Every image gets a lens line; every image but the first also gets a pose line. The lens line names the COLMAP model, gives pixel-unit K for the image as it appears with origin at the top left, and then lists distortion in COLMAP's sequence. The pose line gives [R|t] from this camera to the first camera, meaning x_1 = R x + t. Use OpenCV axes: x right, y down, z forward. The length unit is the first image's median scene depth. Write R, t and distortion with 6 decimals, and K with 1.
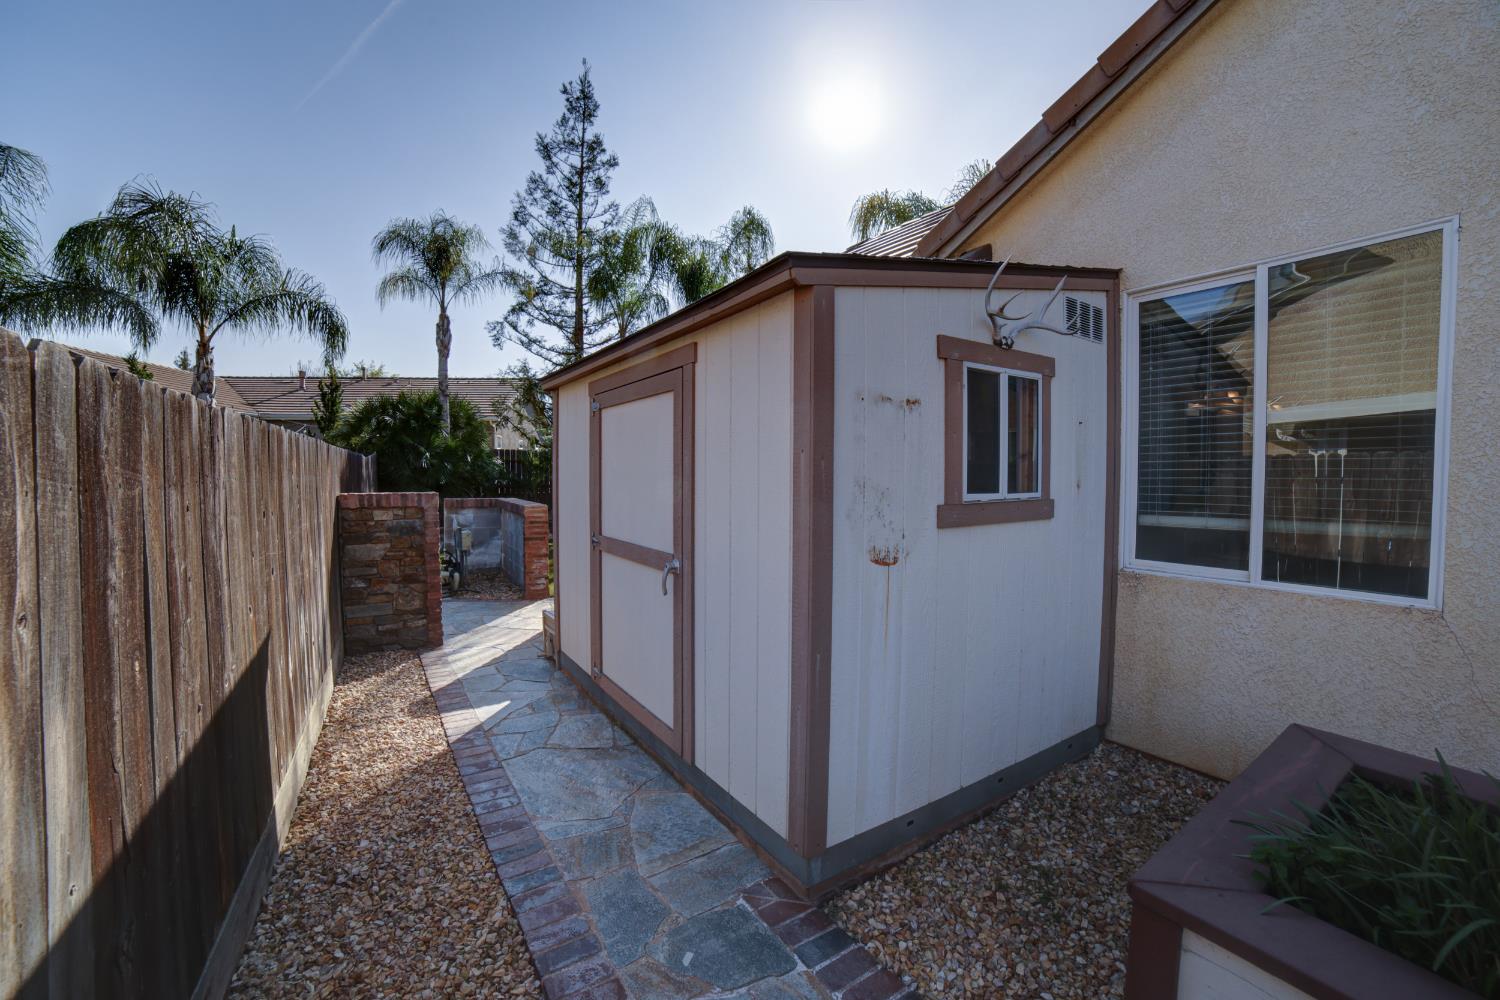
lens RADIAL K [[607.2, 0, 750.7], [0, 607.2, 492.4], [0, 0, 1]] dist [-0.085902, 0.035405]
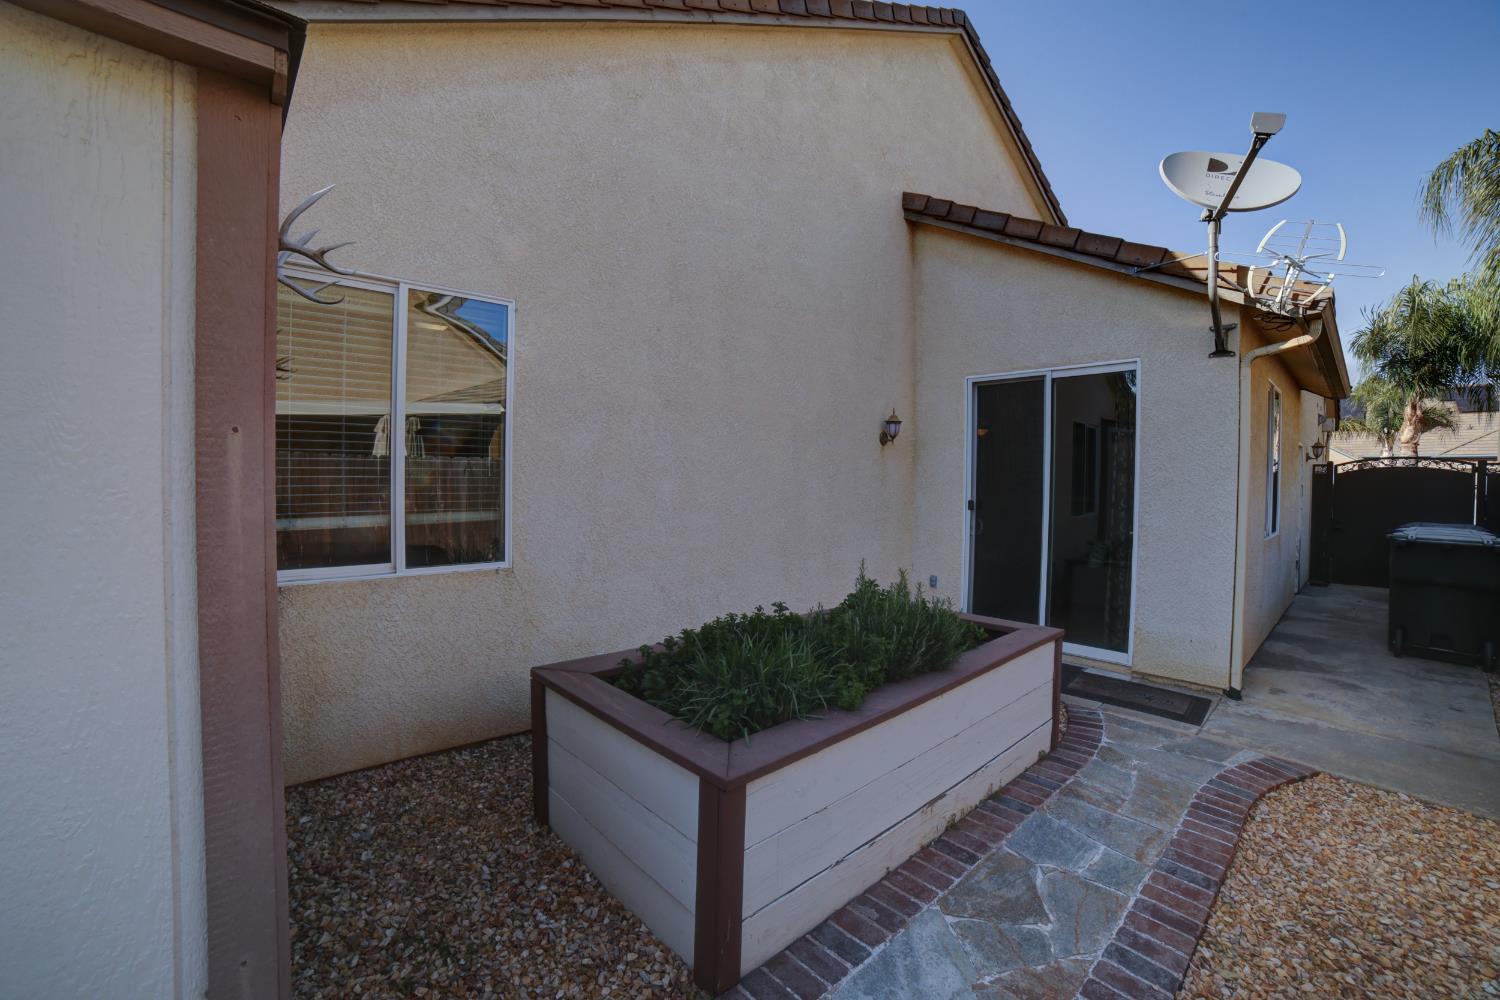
lens RADIAL K [[607.2, 0, 750.7], [0, 607.2, 492.4], [0, 0, 1]] dist [-0.085902, 0.035405]
pose [[-0.104053, -0.028949, 0.994150, -0.329132], [0.016969, 0.999379, 0.030877, -0.019669], [-0.994427, 0.020083, -0.103497, 0.493244]]
